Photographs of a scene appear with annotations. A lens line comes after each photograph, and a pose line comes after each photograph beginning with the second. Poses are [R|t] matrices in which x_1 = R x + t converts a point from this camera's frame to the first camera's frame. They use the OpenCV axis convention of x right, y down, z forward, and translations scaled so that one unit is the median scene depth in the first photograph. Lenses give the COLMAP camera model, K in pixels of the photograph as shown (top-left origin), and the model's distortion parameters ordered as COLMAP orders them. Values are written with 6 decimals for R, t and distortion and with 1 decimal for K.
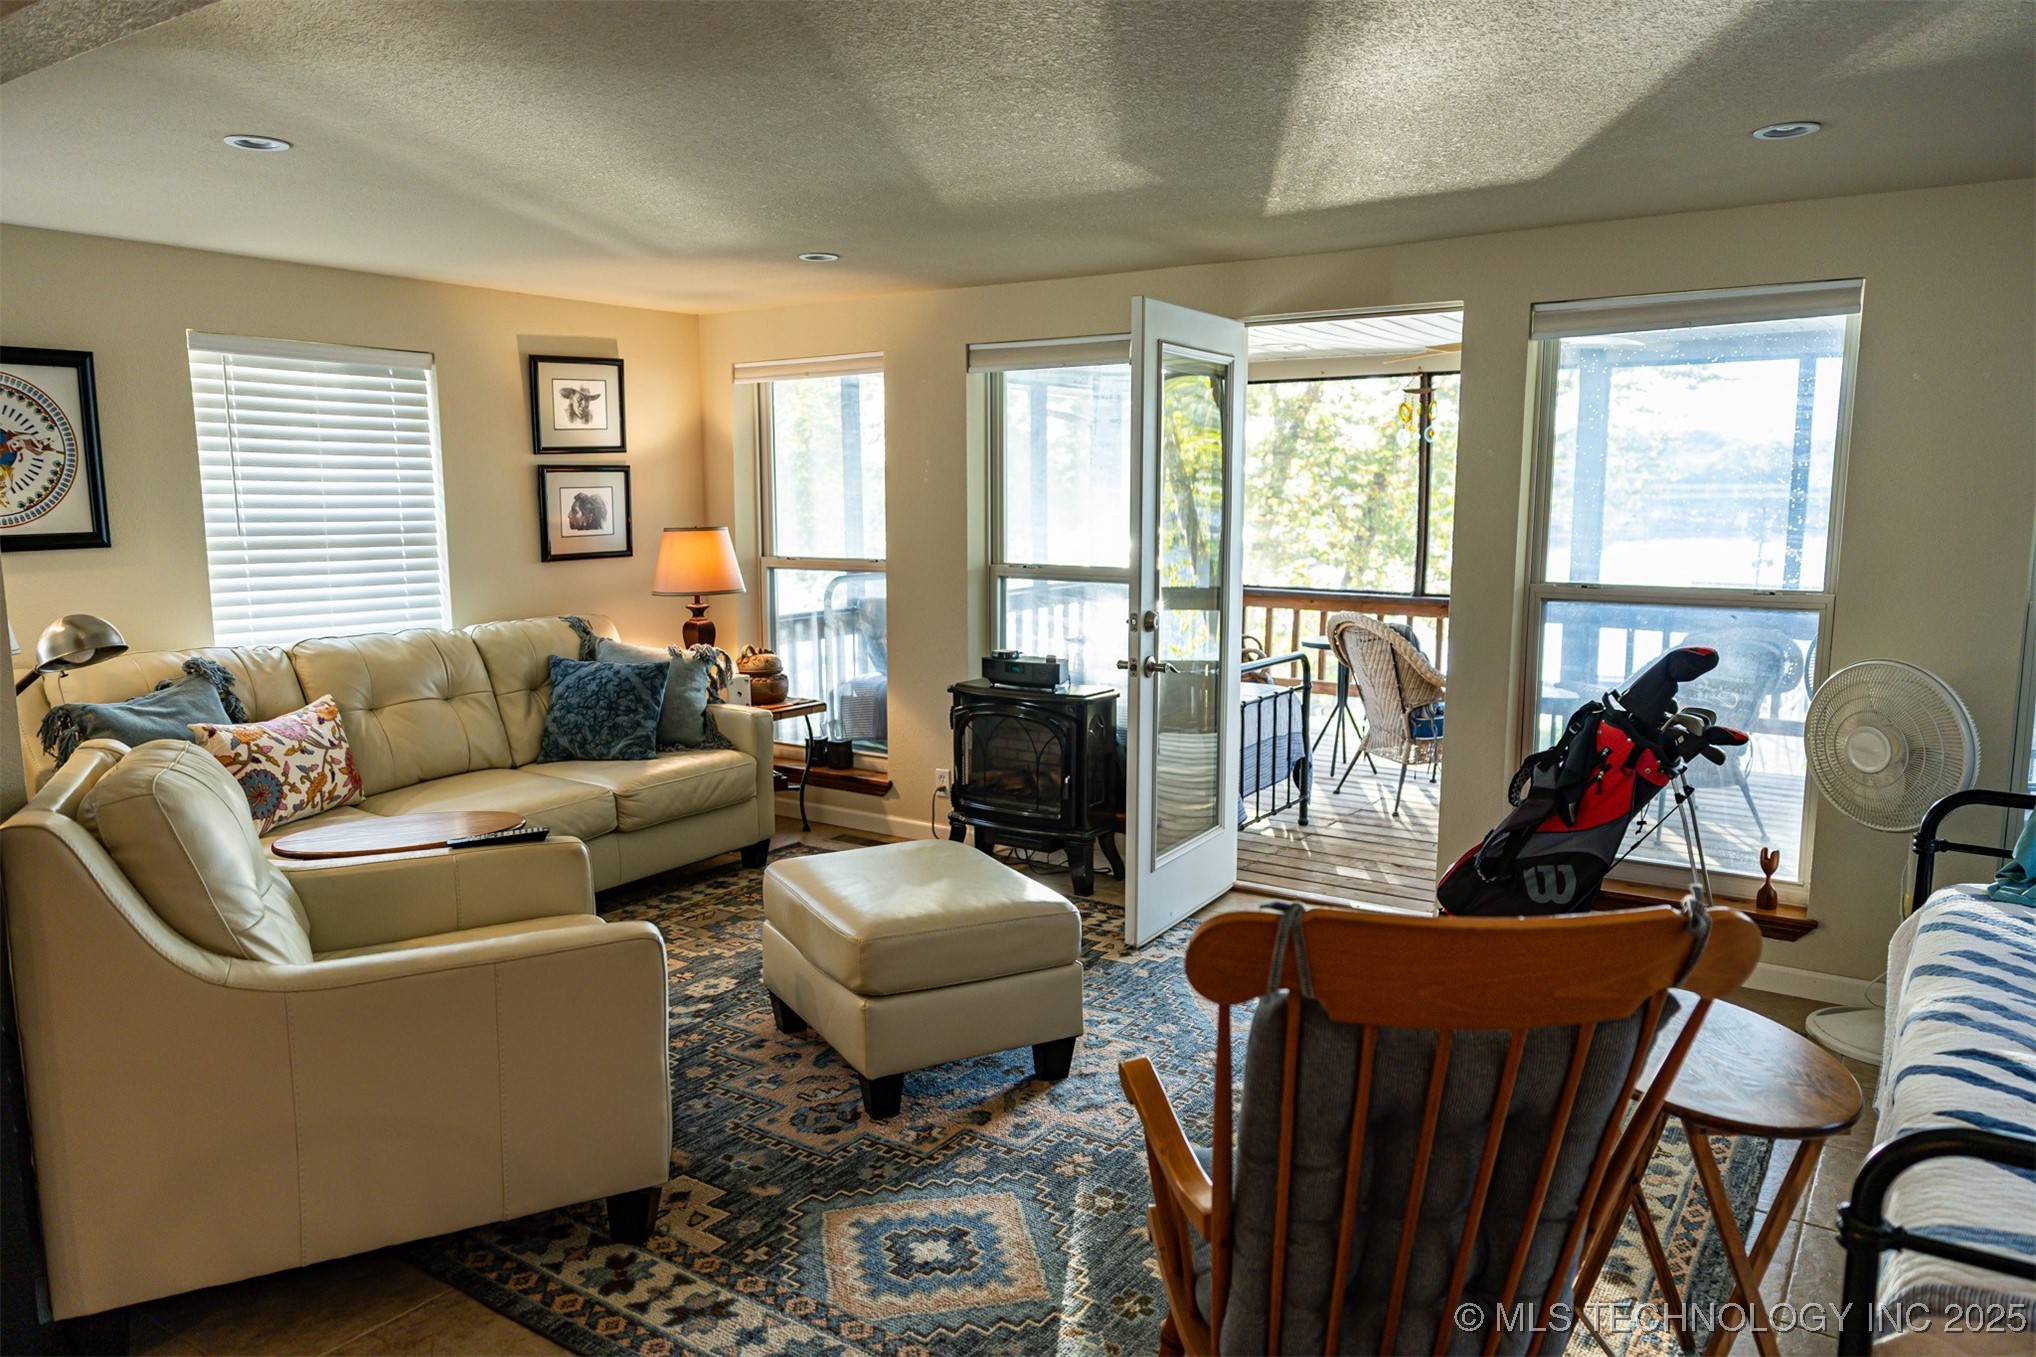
lens RADIAL K [[1395.1, 0, 1013.8], [0, 1395.1, 677.2], [0, 0, 1]] dist [0.003336, 0.002374]
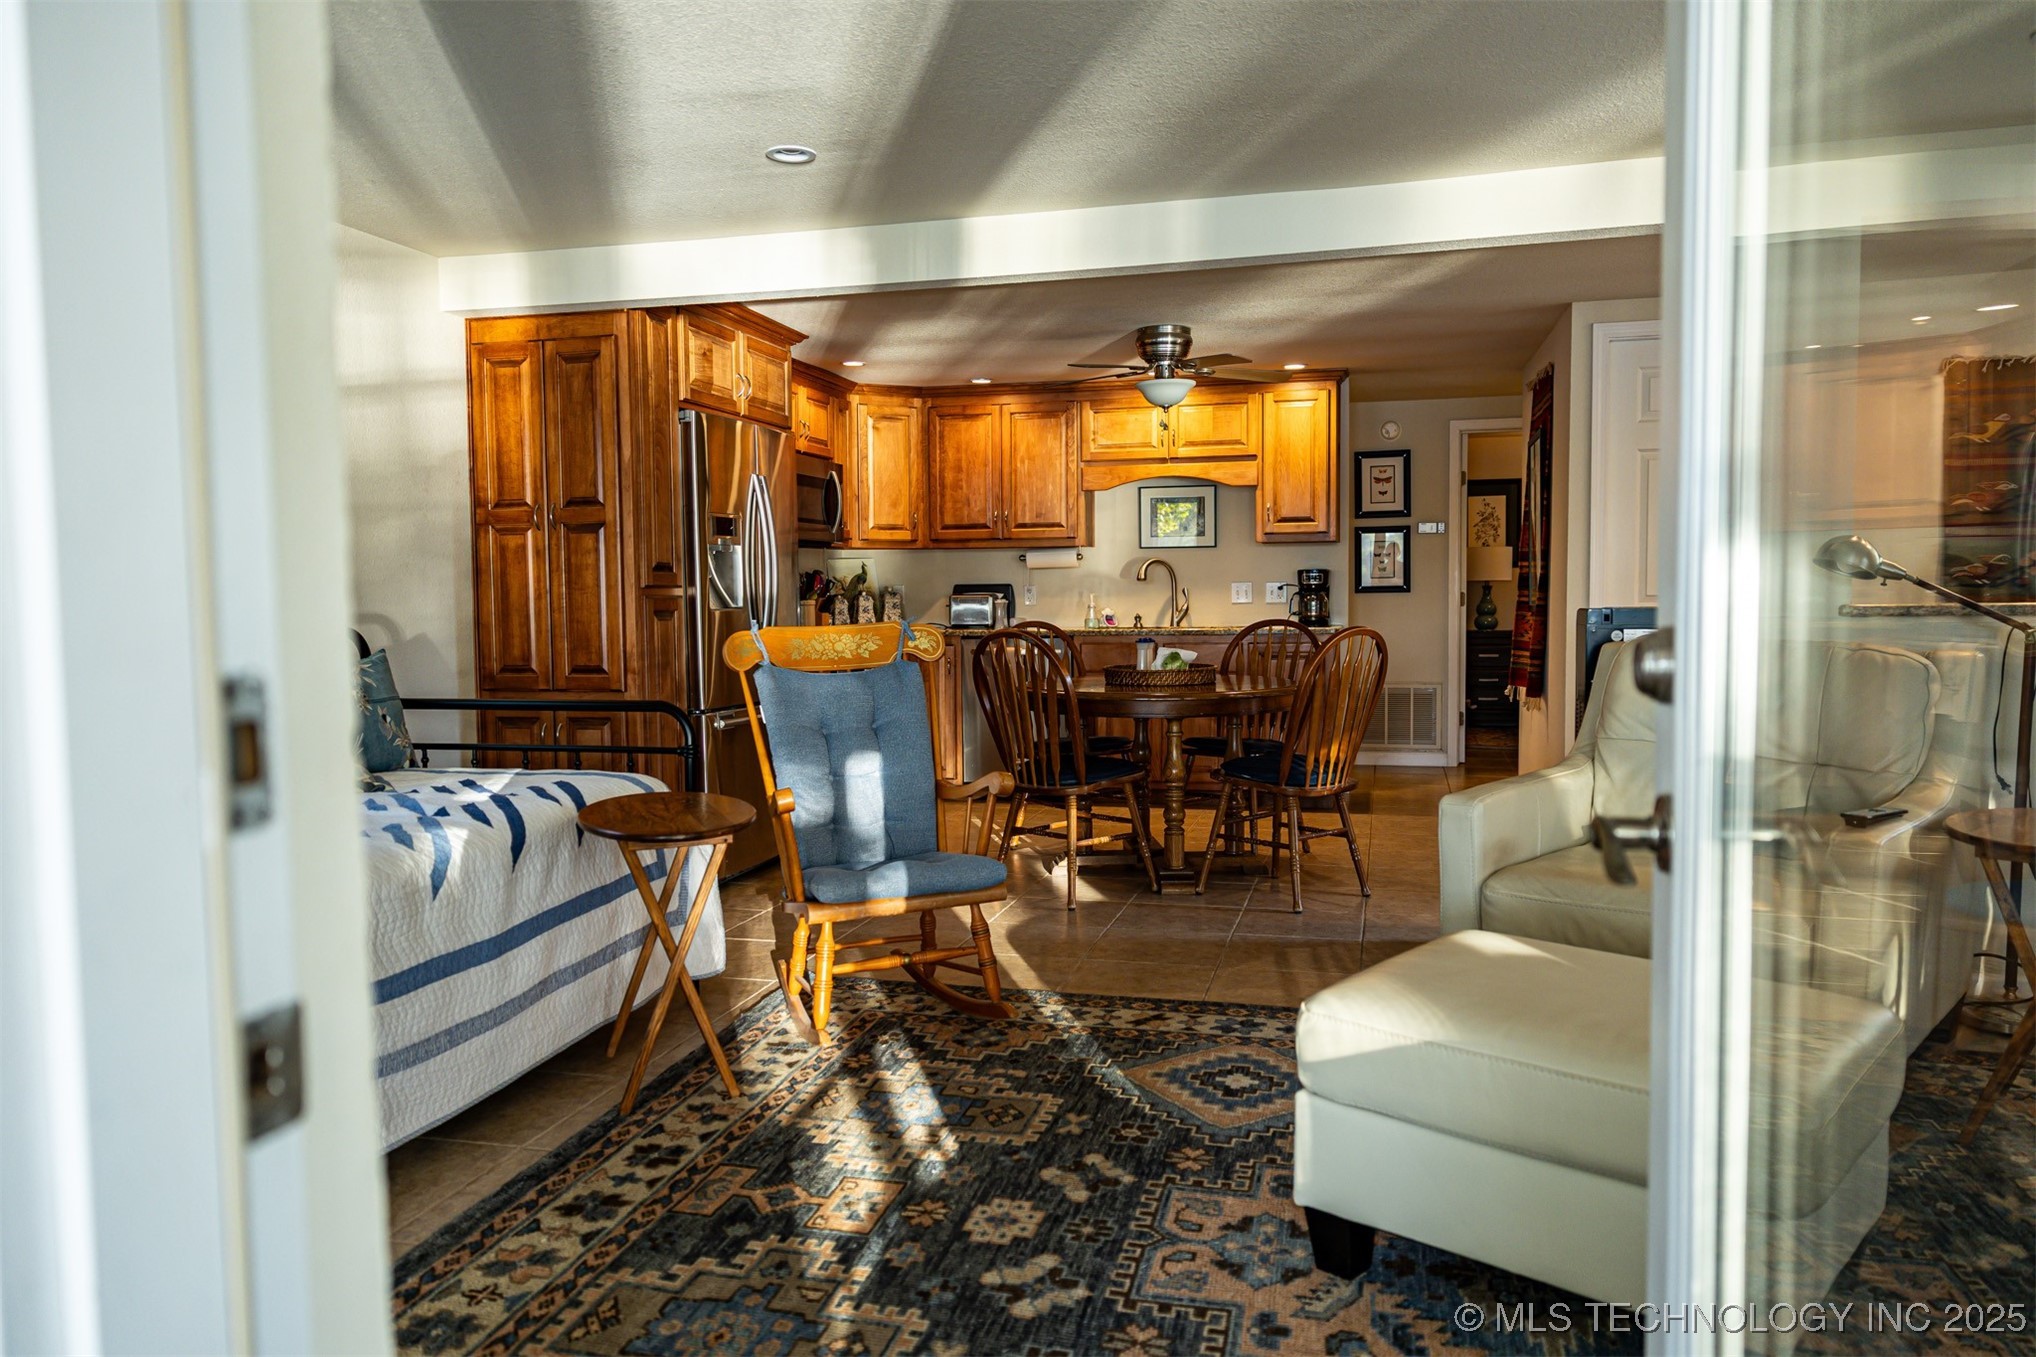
lens RADIAL K [[1395.1, 0, 1007.6], [0, 1395.1, 670.9], [0, 0, 1]] dist [0.003336, 0.002374]
pose [[-0.942881, 0.033744, -0.331417, 0.257464], [-0.030398, 0.981991, 0.186466, -0.071904], [0.331741, 0.185889, -0.924875, 1.009022]]
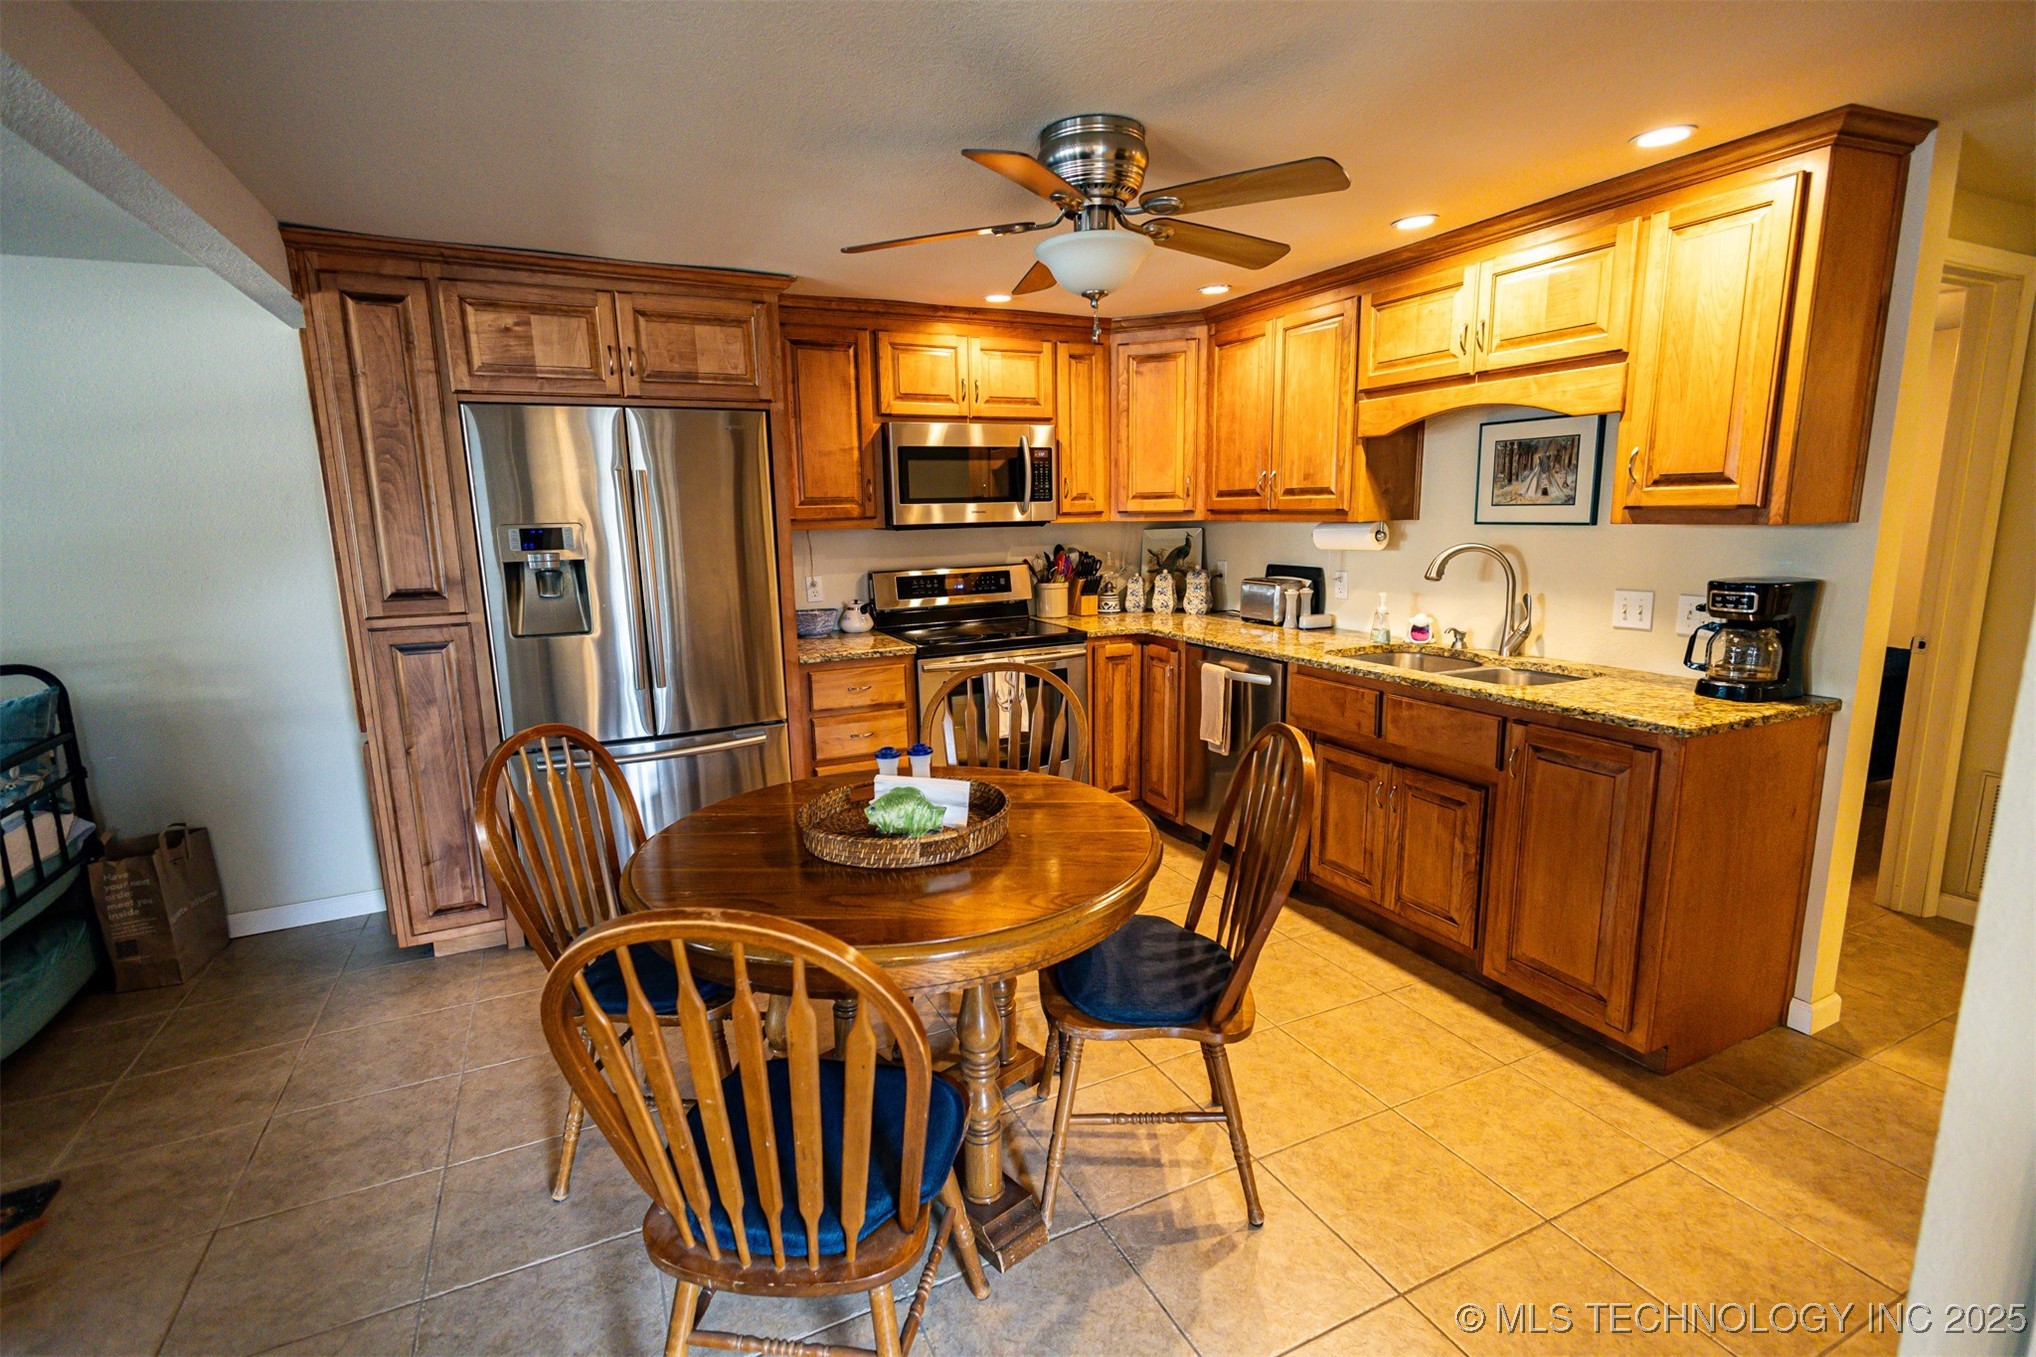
lens RADIAL K [[947.1, 0, 1013.8], [0, 947.1, 690.5], [0, 0, 1]] dist [0.007327, -0.001291]
pose [[-0.869366, -0.071353, 0.488991, -0.429507], [0.091717, 0.949031, 0.301543, -0.040893], [-0.485584, 0.307000, -0.818511, 0.353816]]
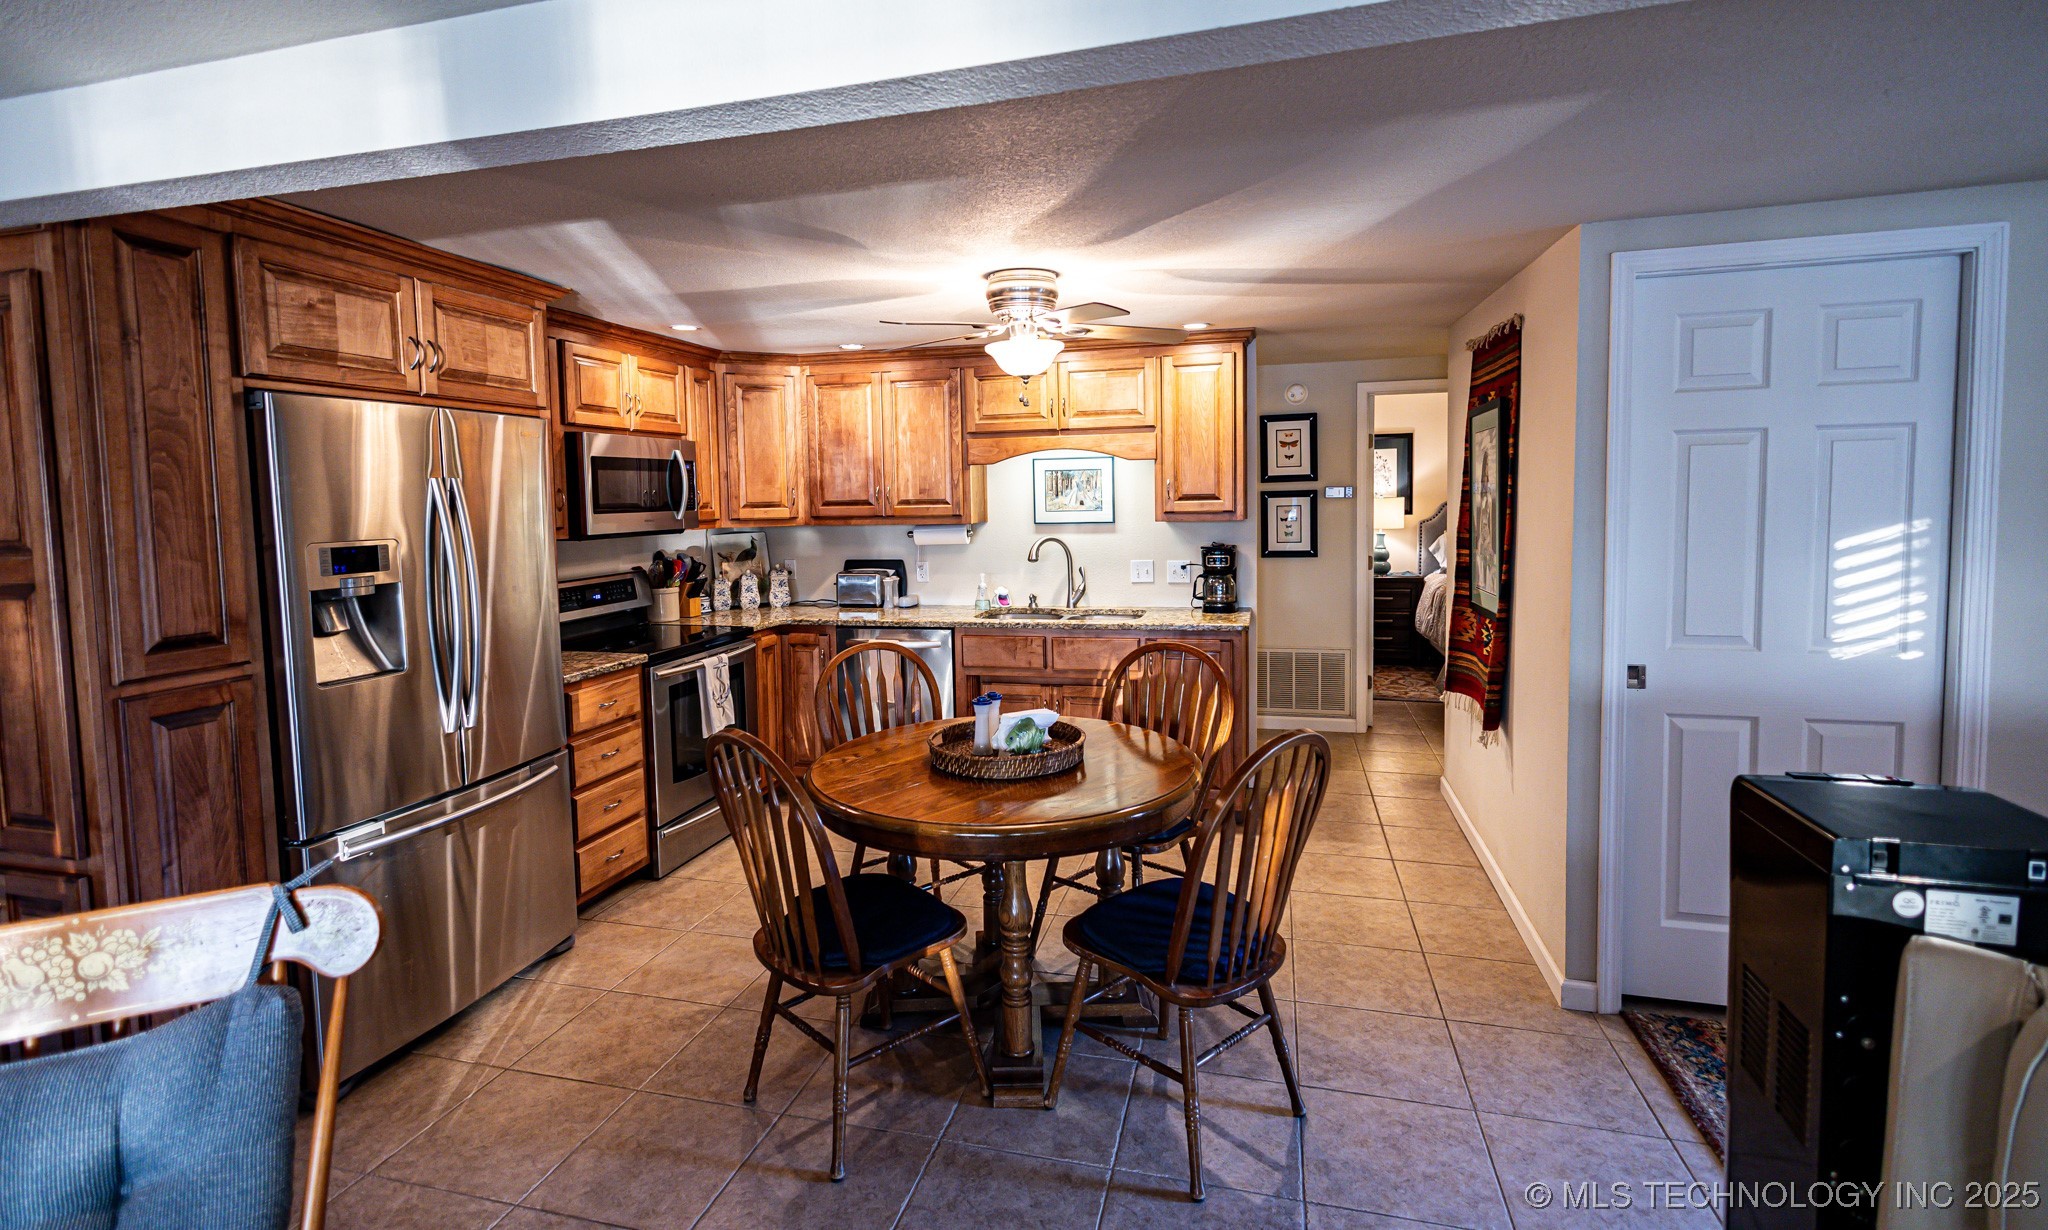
lens RADIAL K [[955.1, 0, 1013.3], [0, 955.1, 563.2], [0, 0, 1]] dist [-0.000291, -0.001204]
pose [[-0.942214, 0.048613, -0.331465, -0.036497], [-0.019577, 0.979735, 0.199338, -0.078908], [0.334439, 0.194308, -0.922169, 0.534670]]
